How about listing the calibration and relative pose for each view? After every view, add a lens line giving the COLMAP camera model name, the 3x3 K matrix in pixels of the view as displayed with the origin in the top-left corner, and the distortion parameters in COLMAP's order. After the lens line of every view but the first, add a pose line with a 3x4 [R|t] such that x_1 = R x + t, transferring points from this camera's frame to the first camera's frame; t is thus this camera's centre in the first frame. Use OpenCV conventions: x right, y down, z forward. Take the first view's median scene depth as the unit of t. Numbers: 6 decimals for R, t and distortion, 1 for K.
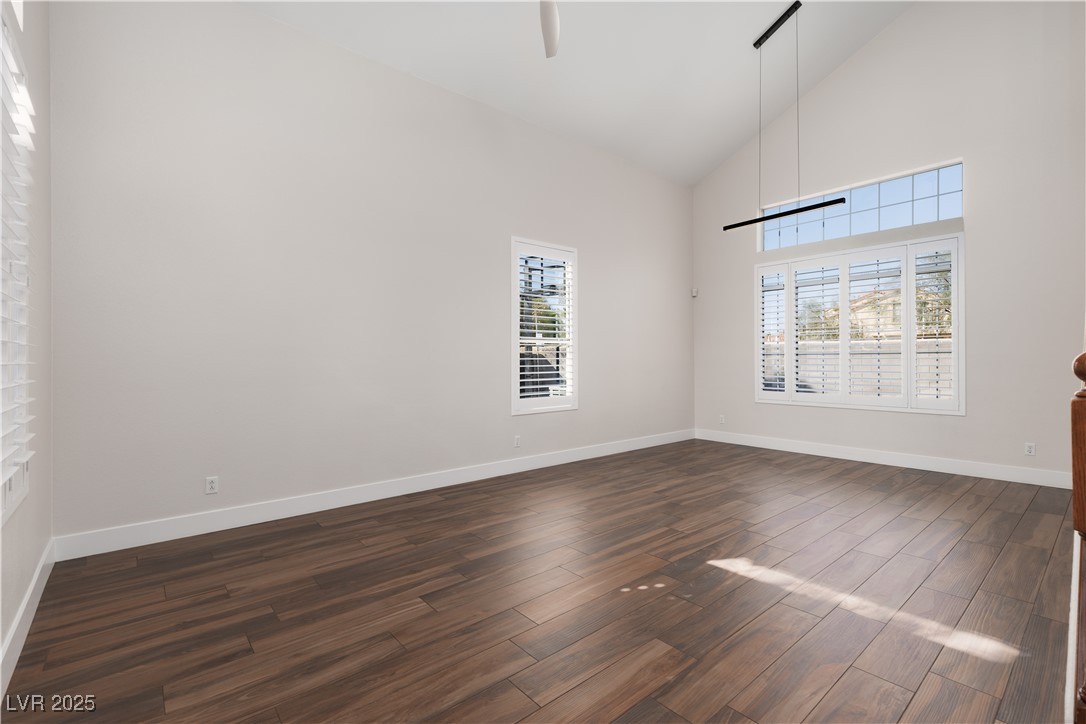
lens RADIAL K [[484.9, 0, 547.4], [0, 484.9, 360.2], [0, 0, 1]] dist [0.007093, -0.000043]
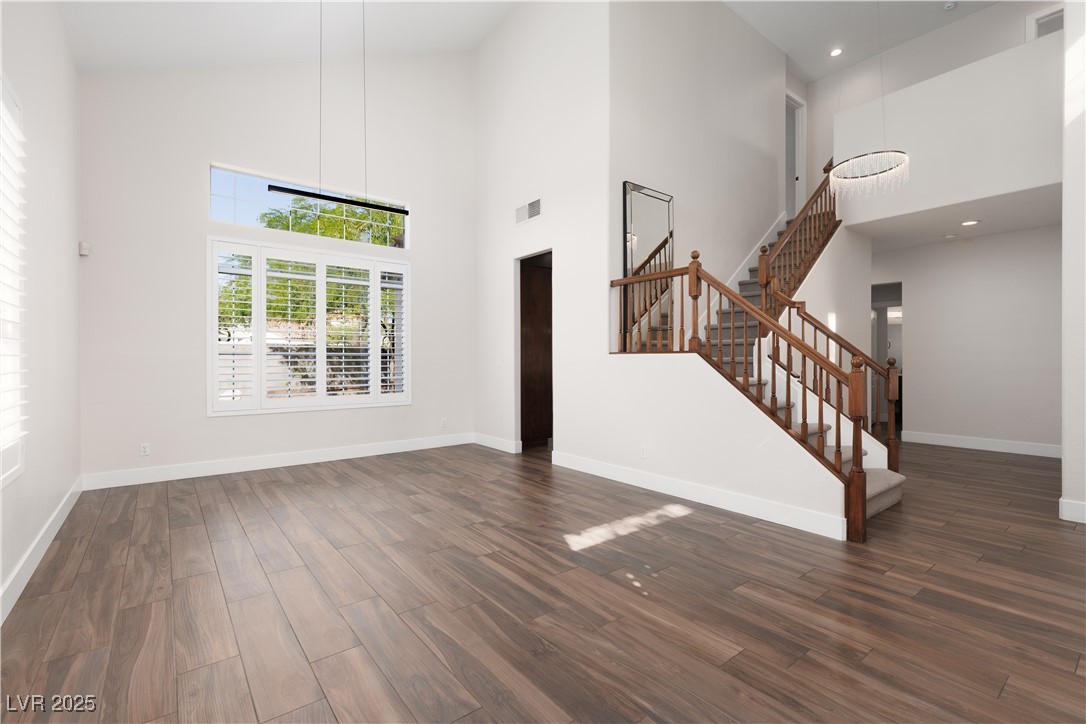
lens RADIAL K [[484.9, 0, 547.4], [0, 484.9, 360.2], [0, 0, 1]] dist [0.007093, -0.000043]
pose [[0.032926, 0.008254, 0.999424, -0.580286], [0.006053, 0.999946, -0.008457, 0.011708], [-0.999439, 0.006328, 0.032874, 0.835390]]
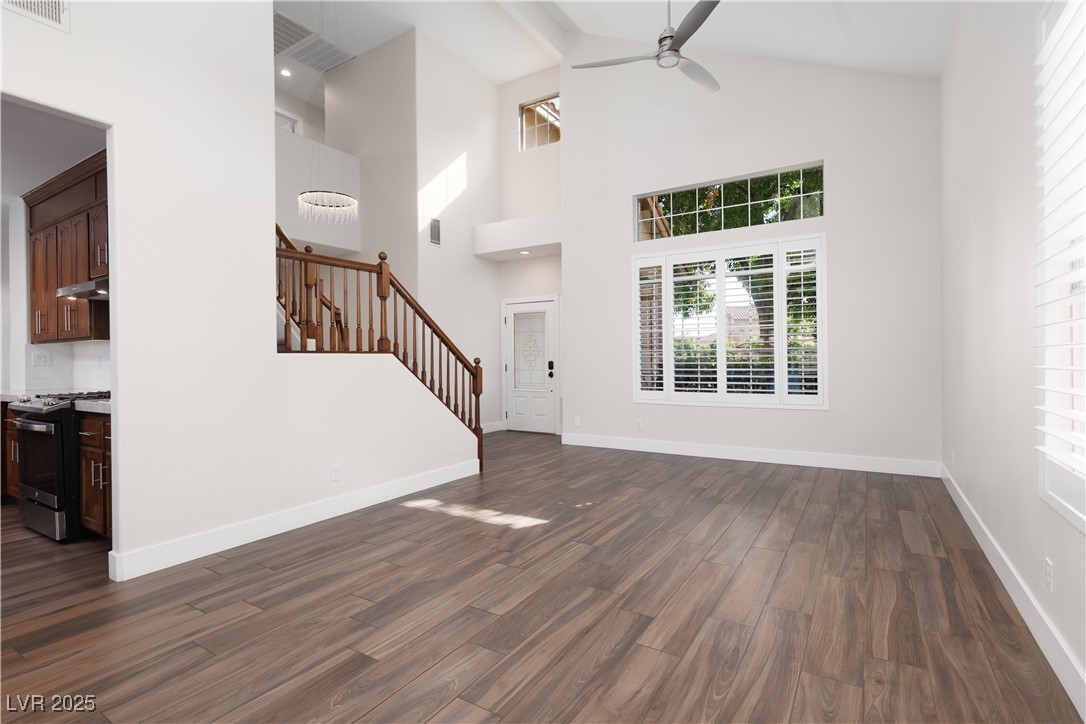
lens RADIAL K [[512.0, 0, 549.7], [0, 512.0, 359.1], [0, 0, 1]] dist [0.012699, 0.000171]
pose [[-0.951917, 0.017128, -0.305876, 0.595154], [0.015681, 0.999851, 0.007186, -0.003953], [0.305954, 0.002043, -0.952044, 1.827533]]
